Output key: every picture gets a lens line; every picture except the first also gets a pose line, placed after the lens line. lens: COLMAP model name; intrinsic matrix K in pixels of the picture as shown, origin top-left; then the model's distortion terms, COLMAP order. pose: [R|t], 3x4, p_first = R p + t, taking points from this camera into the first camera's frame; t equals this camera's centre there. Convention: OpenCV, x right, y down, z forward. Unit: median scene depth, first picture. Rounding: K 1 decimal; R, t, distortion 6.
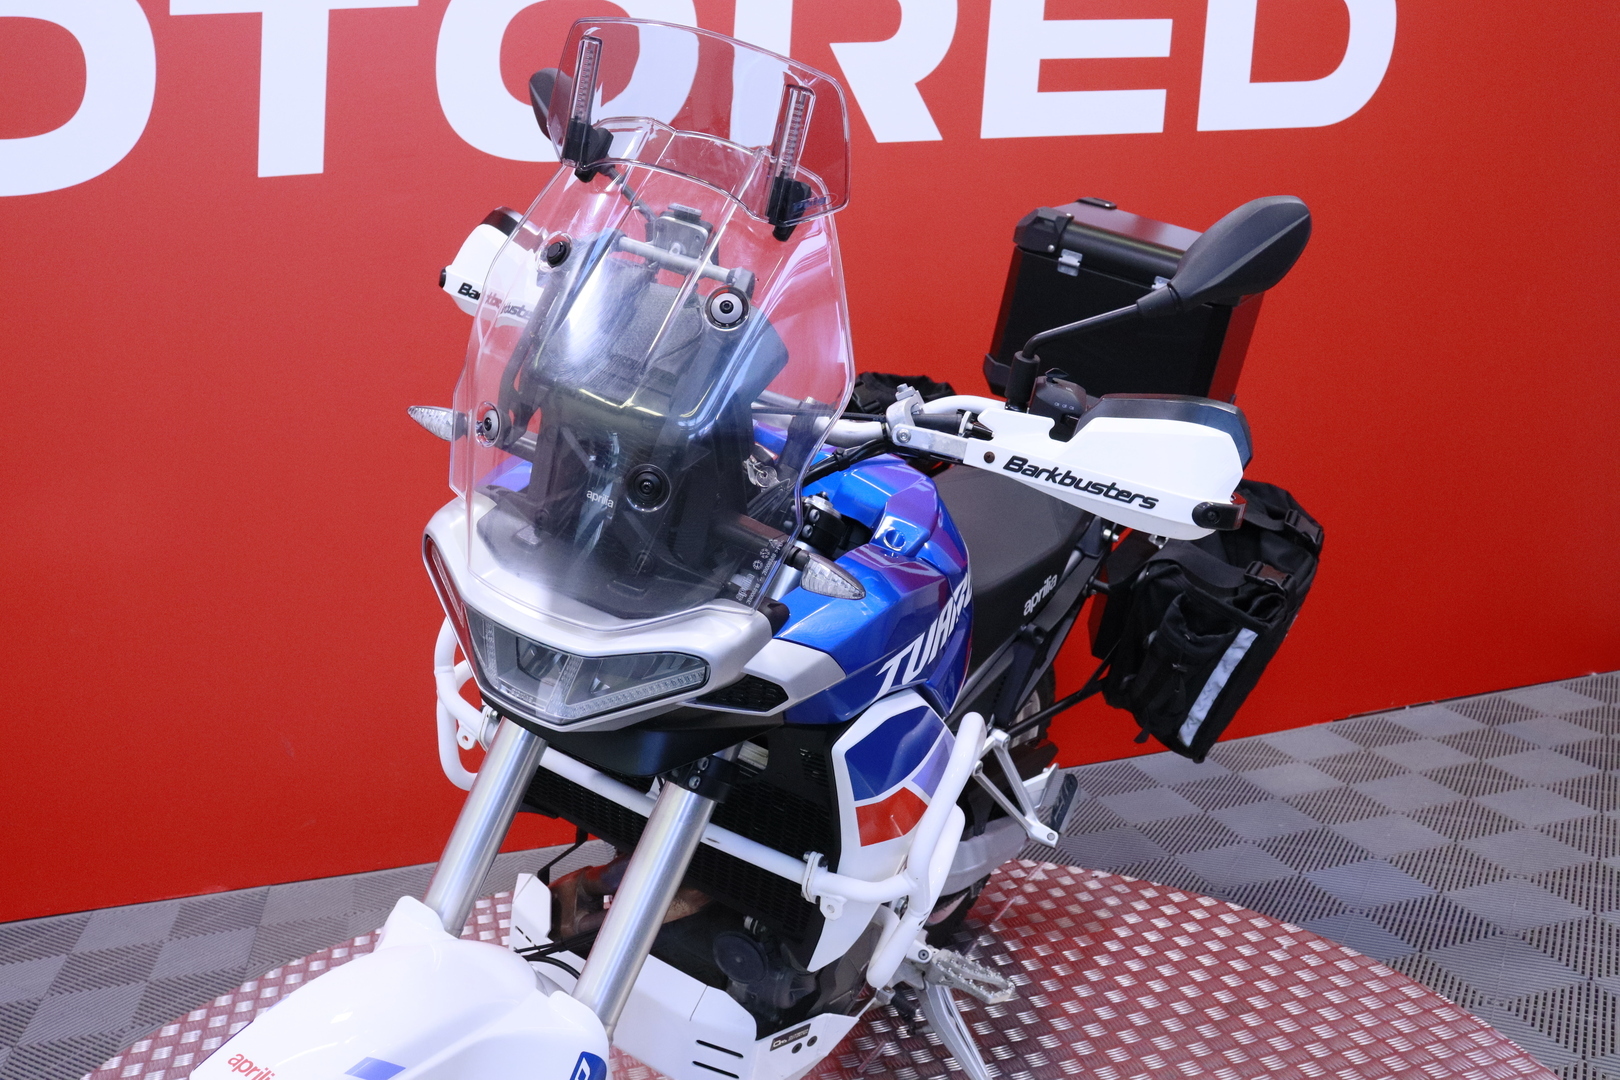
lens RADIAL K [[1458.2, 0, 811.8], [0, 1458.2, 547.5], [0, 0, 1]] dist [-0.168965, 0.237342]
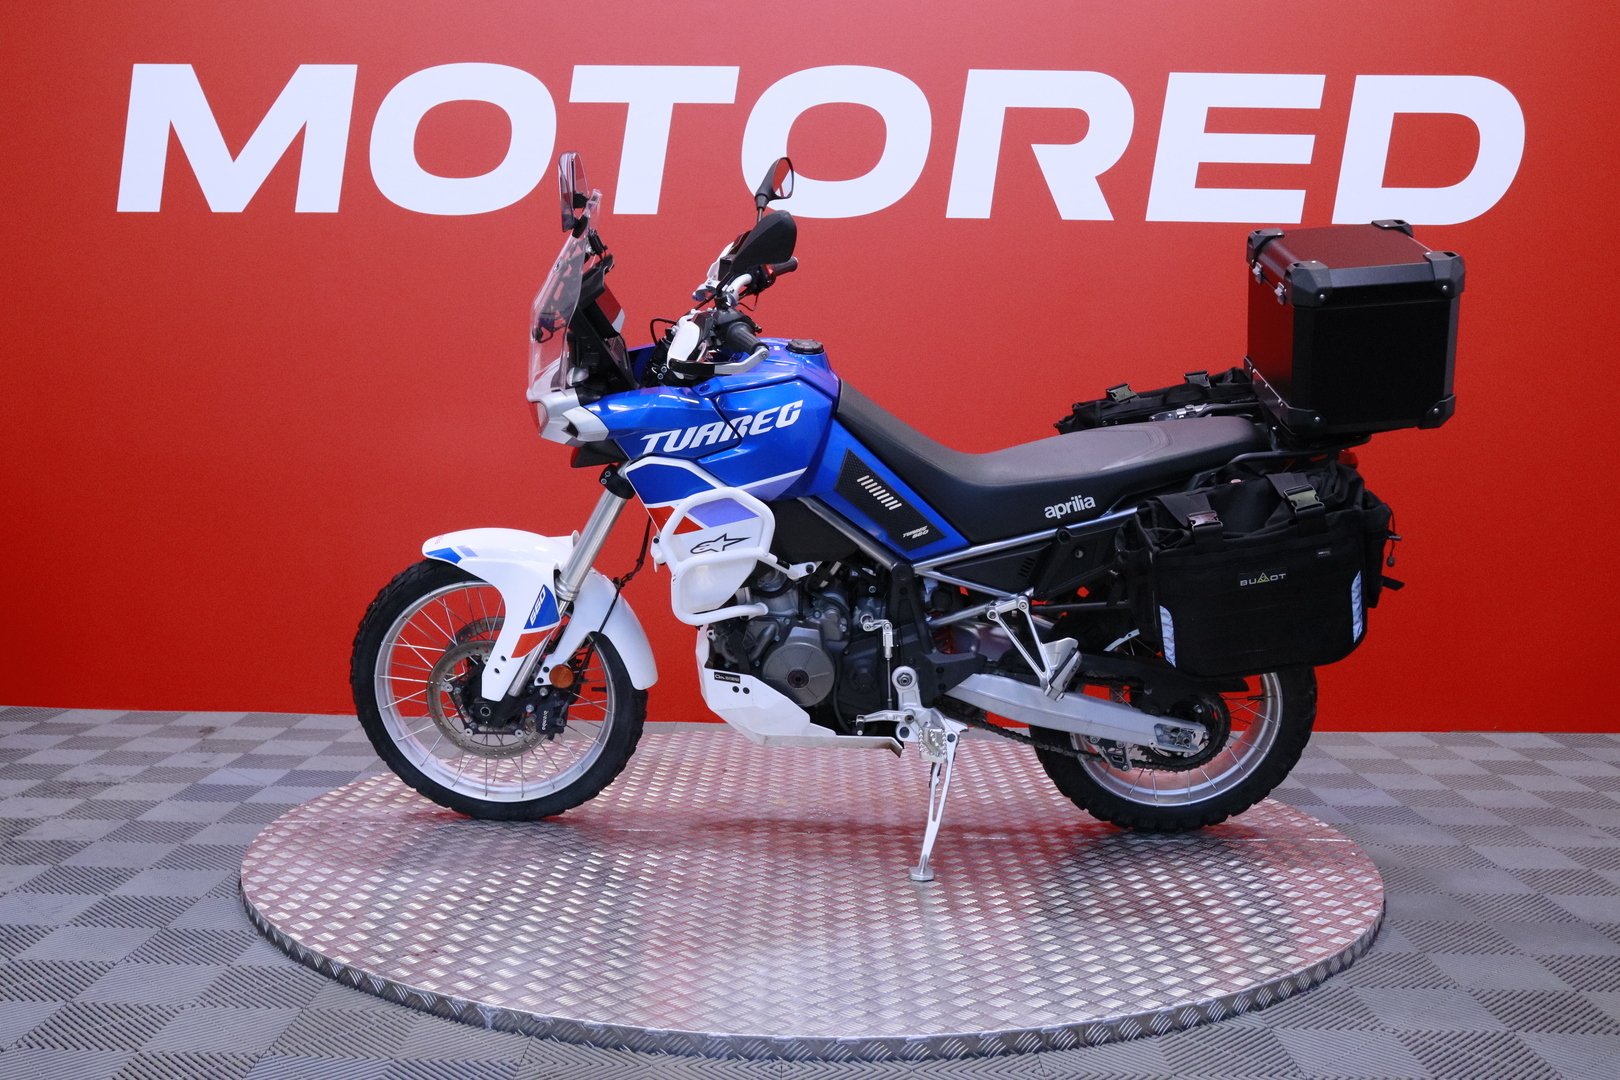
lens RADIAL K [[1715.1, 0, 810.0], [0, 1715.1, 540.0], [0, 0, 1]] dist [-0.065456, 0.027809]
pose [[0.473070, 0.130036, -0.871375, 2.093309], [-0.210519, 0.977082, 0.031520, 0.087592], [0.855504, 0.168530, 0.489603, -0.005336]]
